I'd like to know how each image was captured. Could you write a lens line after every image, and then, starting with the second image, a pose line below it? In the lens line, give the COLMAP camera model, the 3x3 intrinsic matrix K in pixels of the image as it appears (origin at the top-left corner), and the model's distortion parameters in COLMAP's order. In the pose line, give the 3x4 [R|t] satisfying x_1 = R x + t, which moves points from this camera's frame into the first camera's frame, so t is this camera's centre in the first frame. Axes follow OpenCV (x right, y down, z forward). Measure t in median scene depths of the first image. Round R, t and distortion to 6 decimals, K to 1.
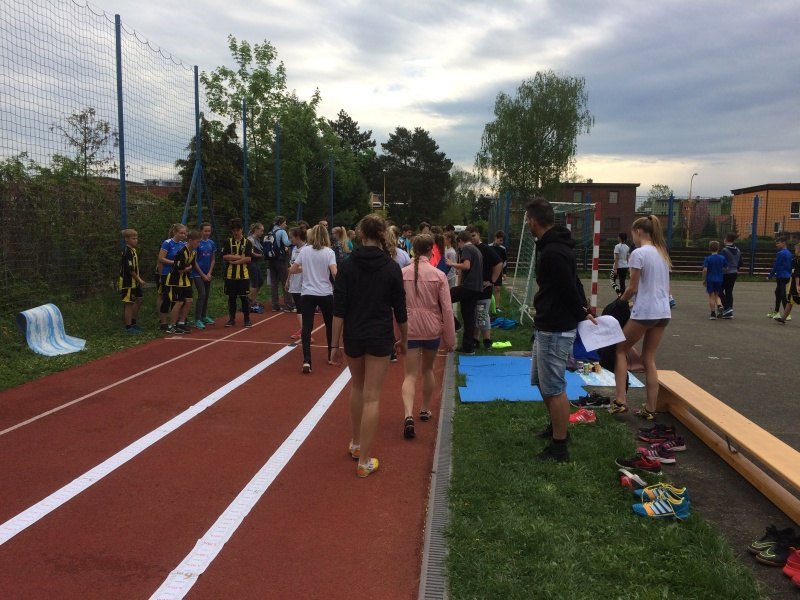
lens RADIAL K [[680.1, 0, 400.2], [0, 680.1, 303.5], [0, 0, 1]] dist [0.081861, -0.106439]
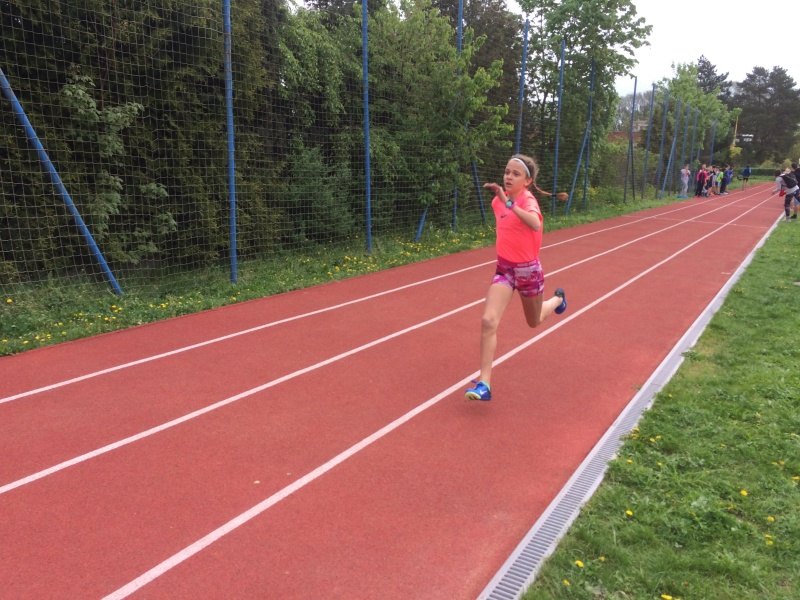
lens RADIAL K [[675.9, 0, 400.5], [0, 675.9, 306.6], [0, 0, 1]] dist [0.093139, -0.115721]
pose [[0.901909, 0.095596, -0.421215, -0.020789], [-0.052020, 0.992143, 0.113785, 0.035704], [0.428782, -0.080712, 0.899795, -0.364535]]
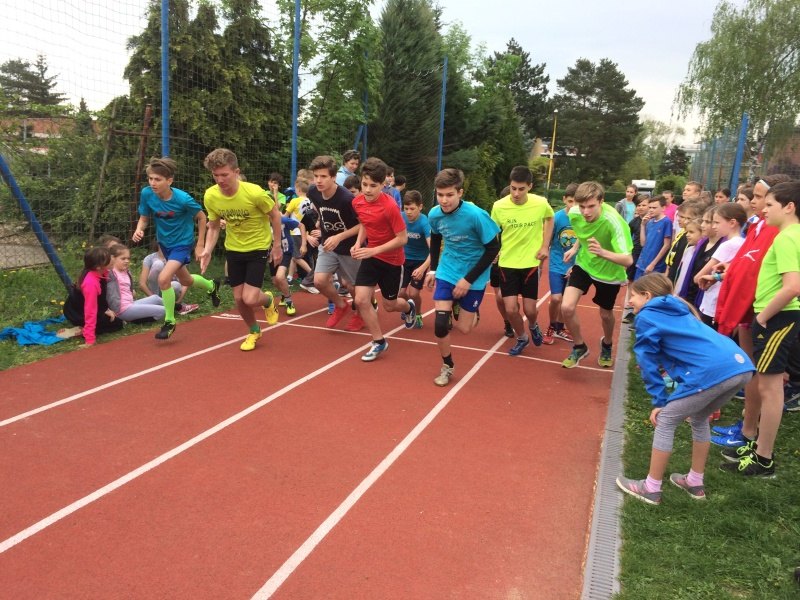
lens RADIAL K [[661.6, 0, 385.1], [0, 661.6, 321.8], [0, 0, 1]] dist [0.100280, -0.133571]
pose [[0.961959, 0.082768, -0.260354, 0.012931], [-0.057081, 0.992861, 0.104730, -0.015197], [0.267164, -0.085885, 0.959816, 0.163590]]
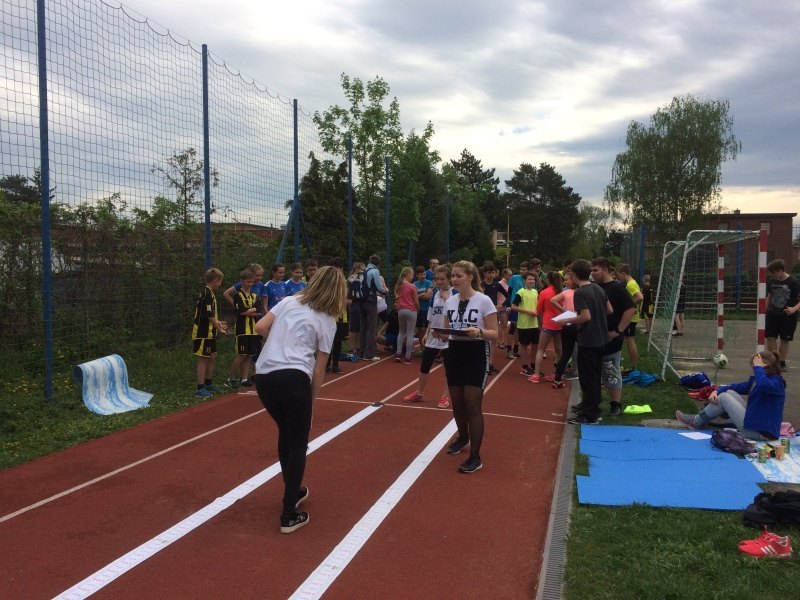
lens RADIAL K [[680.0, 0, 398.2], [0, 680.0, 300.1], [0, 0, 1]] dist [0.090731, -0.112192]
pose [[0.982591, -0.005682, -0.185694, 0.003826], [-0.005807, 0.998105, -0.061265, -0.002532], [0.185690, 0.061276, 0.980696, 0.025480]]
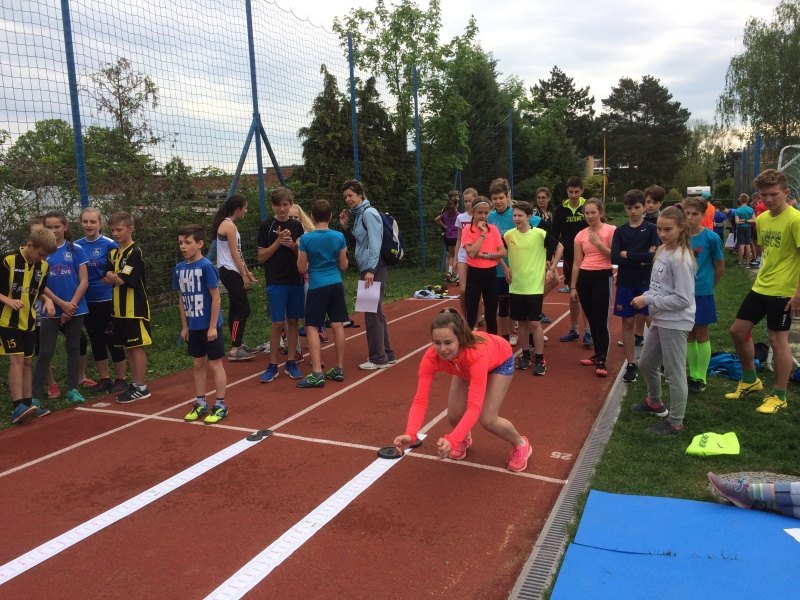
lens RADIAL K [[681.2, 0, 399.5], [0, 681.2, 300.7], [0, 0, 1]] dist [0.091882, -0.114775]
pose [[0.945613, -0.011830, -0.325078, 0.016652], [0.022631, 0.999310, 0.029463, -0.008050], [0.324505, -0.035218, 0.945228, 0.083282]]
